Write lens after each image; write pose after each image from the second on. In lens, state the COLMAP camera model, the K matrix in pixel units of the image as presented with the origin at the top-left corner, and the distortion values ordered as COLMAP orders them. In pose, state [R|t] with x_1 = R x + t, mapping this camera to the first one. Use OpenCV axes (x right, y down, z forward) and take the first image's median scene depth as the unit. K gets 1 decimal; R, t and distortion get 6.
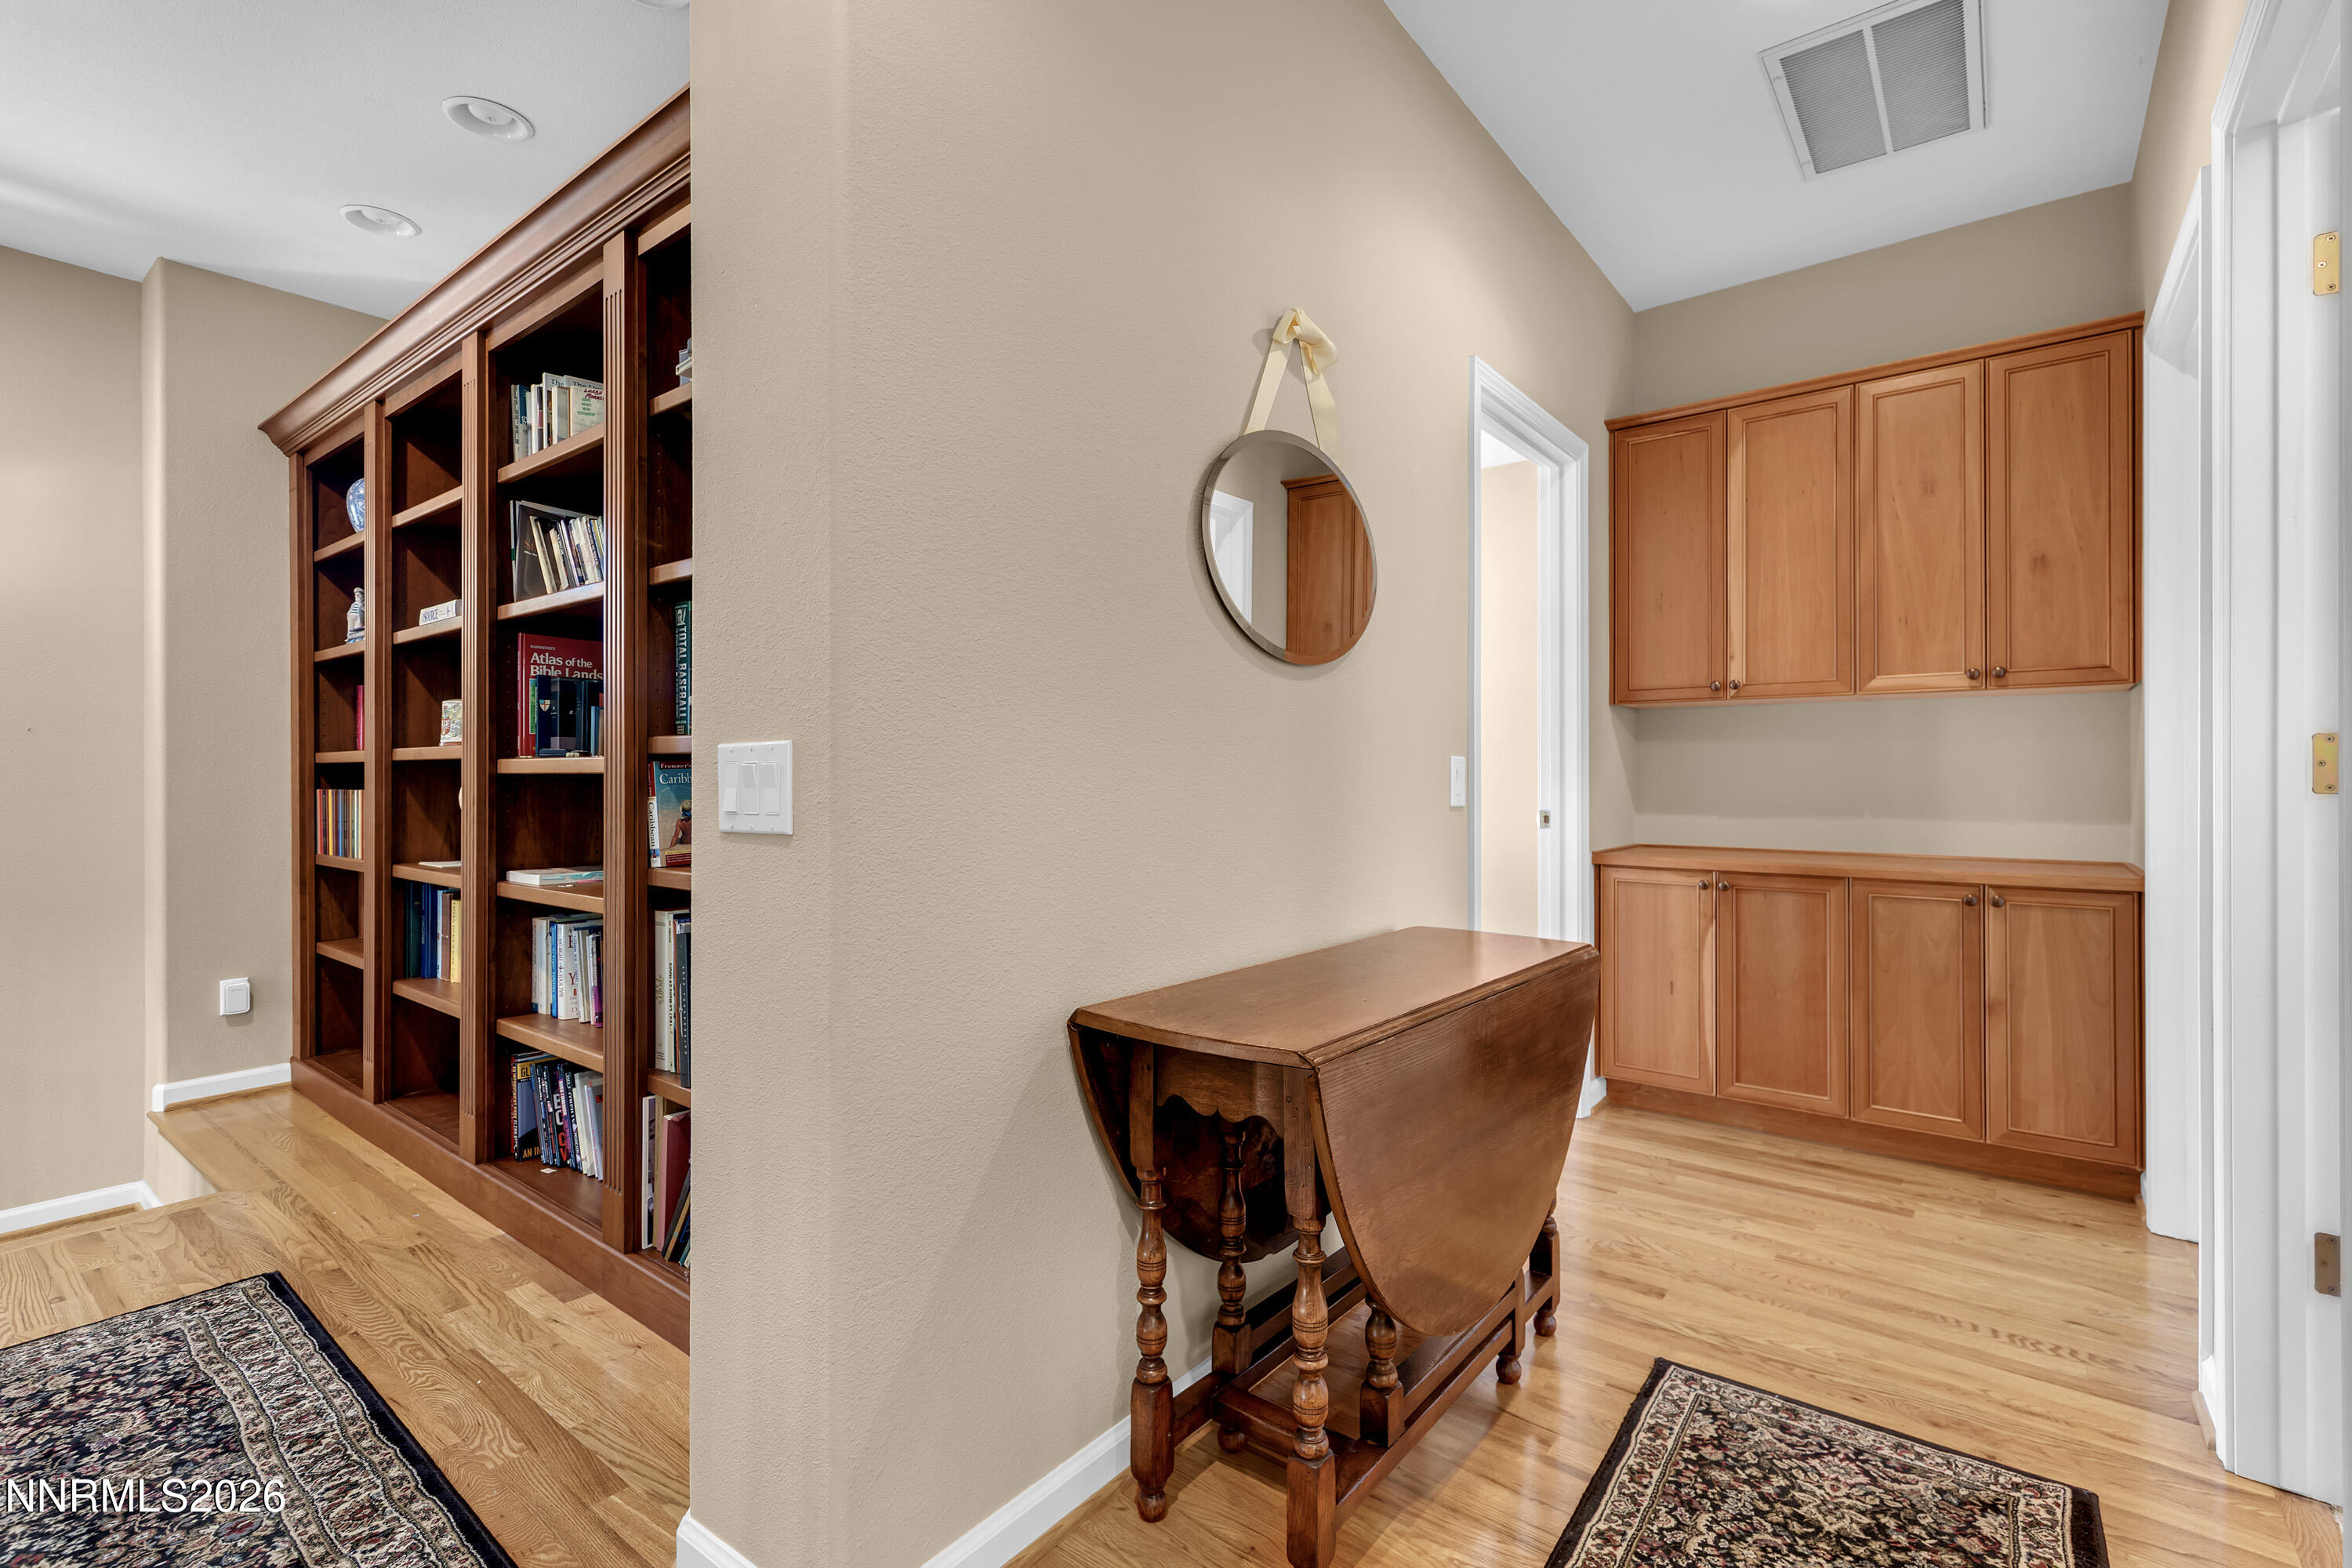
lens RADIAL K [[1029.8, 0, 1184.0], [0, 1029.8, 780.6], [0, 0, 1]] dist [-0.000414, -0.000159]
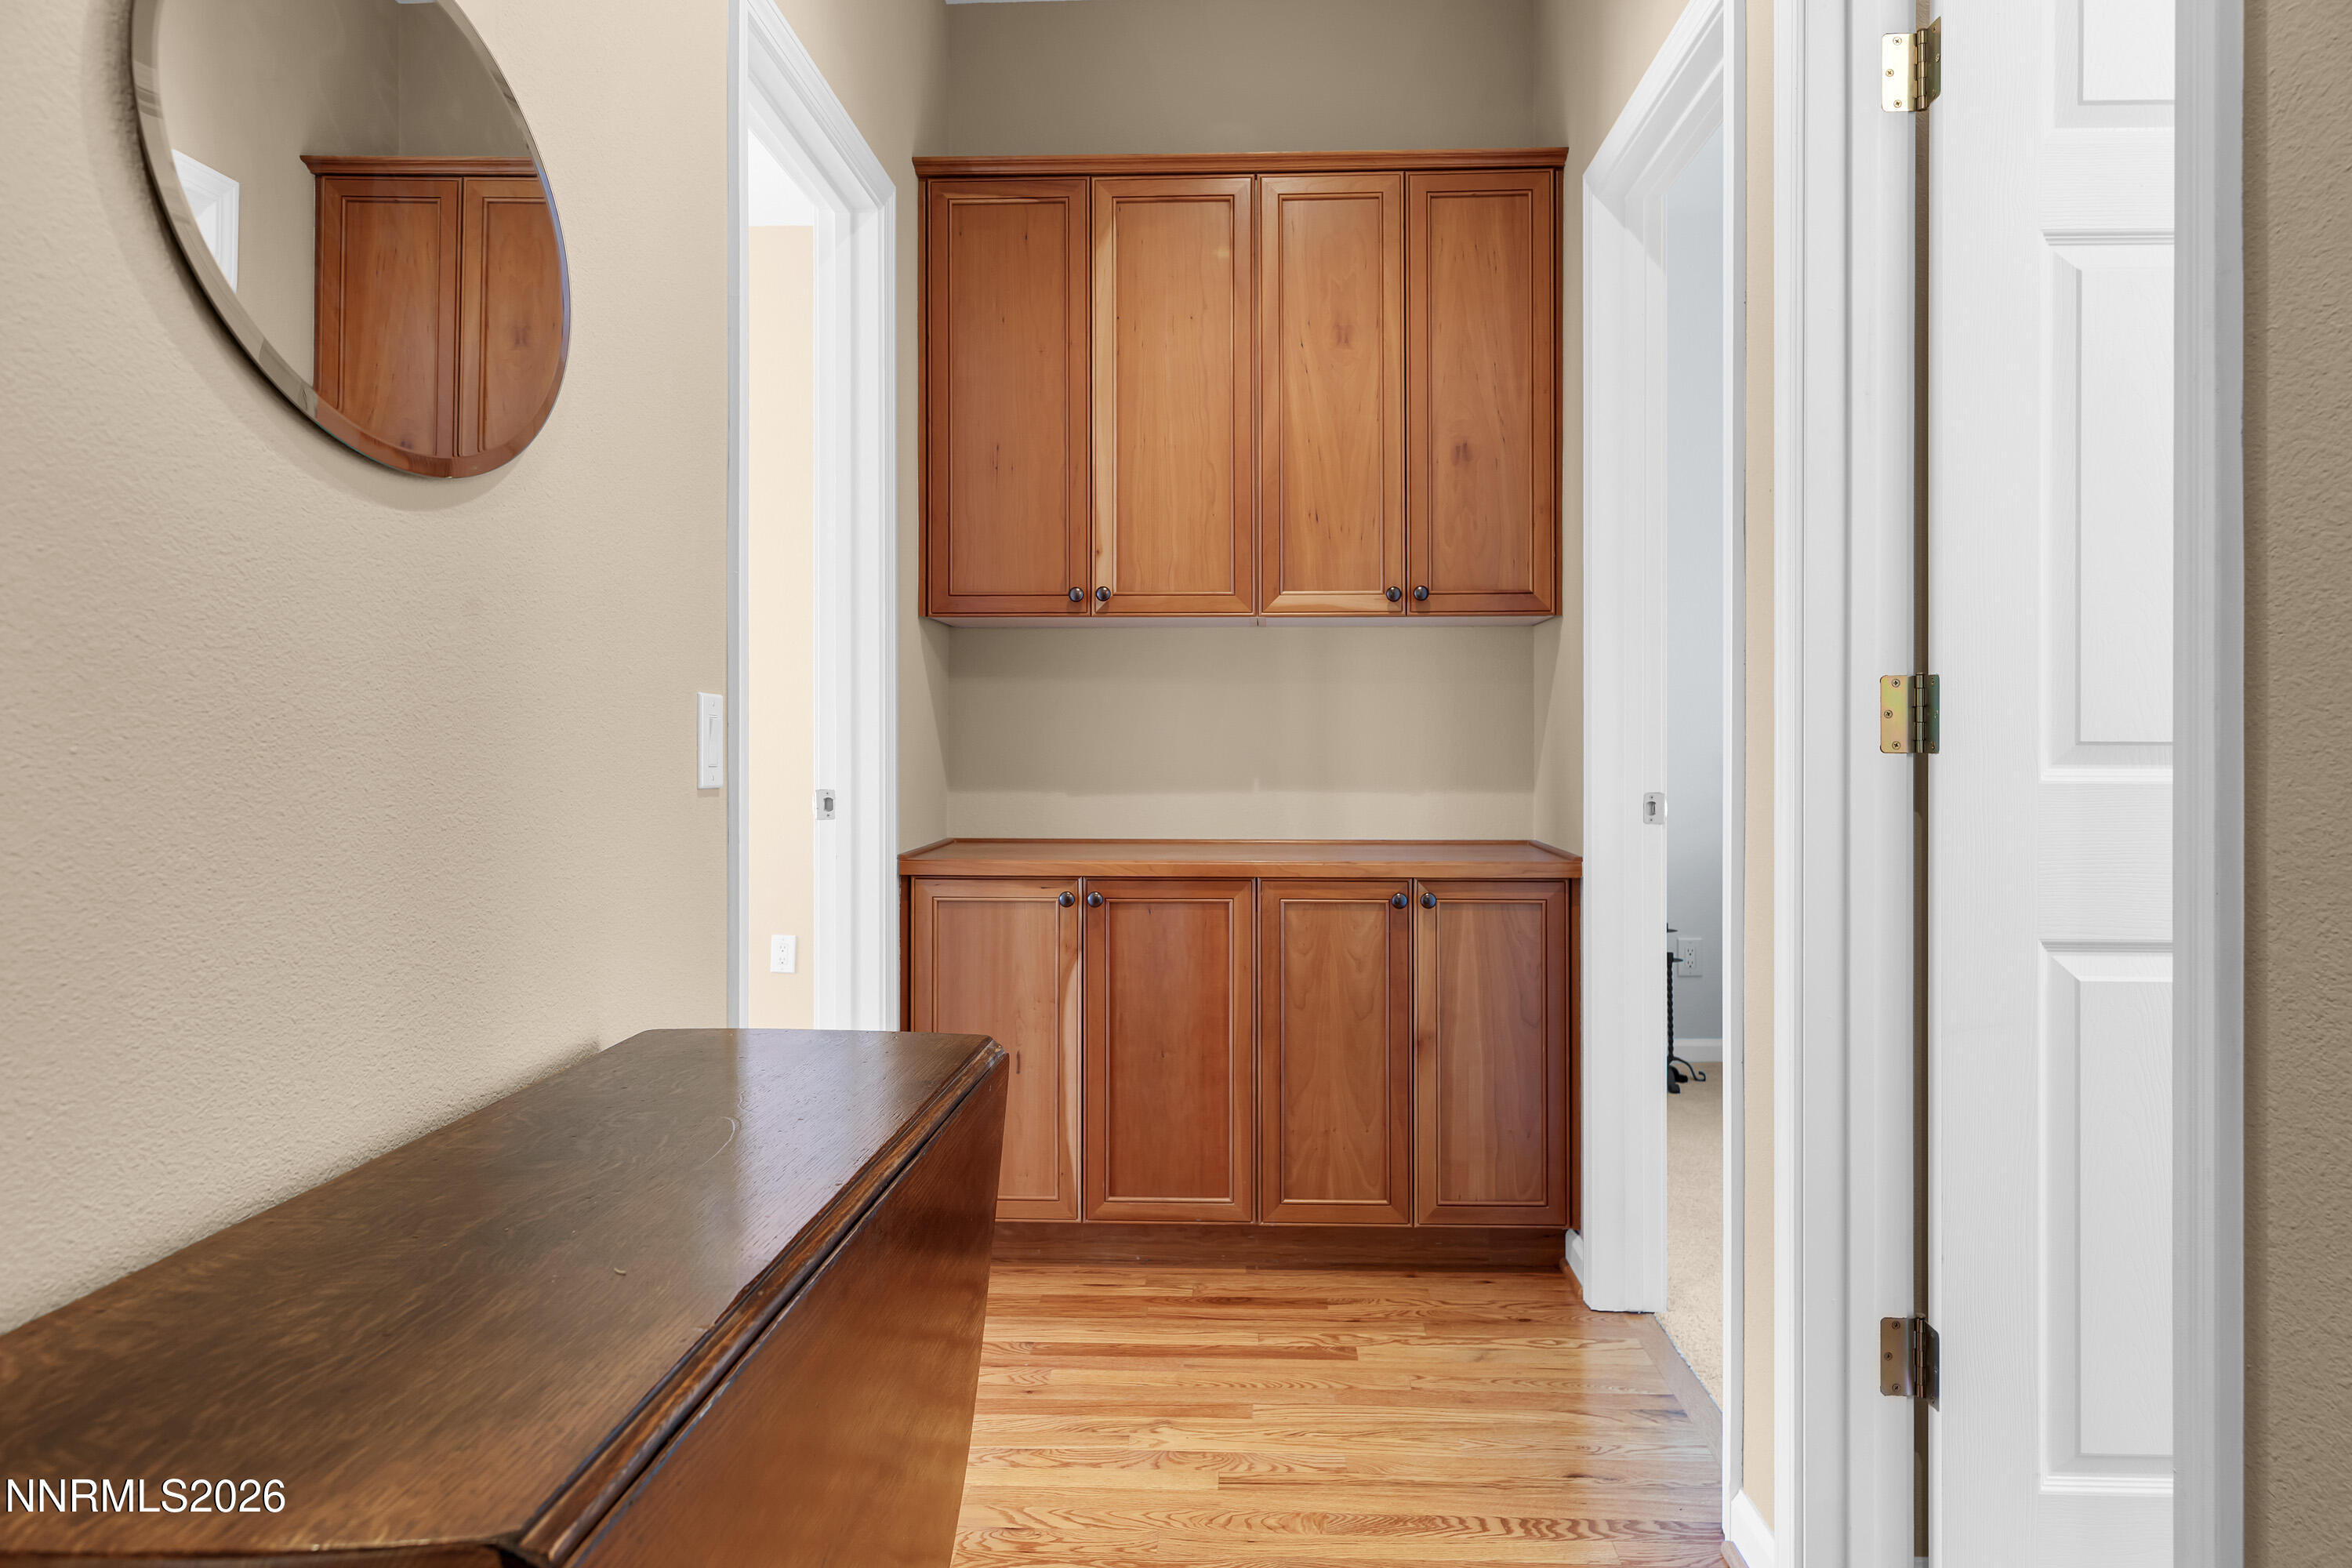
lens RADIAL K [[1544.3, 0, 1207.0], [0, 1544.3, 734.0], [0, 0, 1]] dist [0.002693, -0.003110]
pose [[0.804644, 0.000313, 0.593757, -0.000814], [0.002211, 0.999991, -0.003523, 0.000678], [-0.593753, 0.004147, 0.804637, 0.183334]]
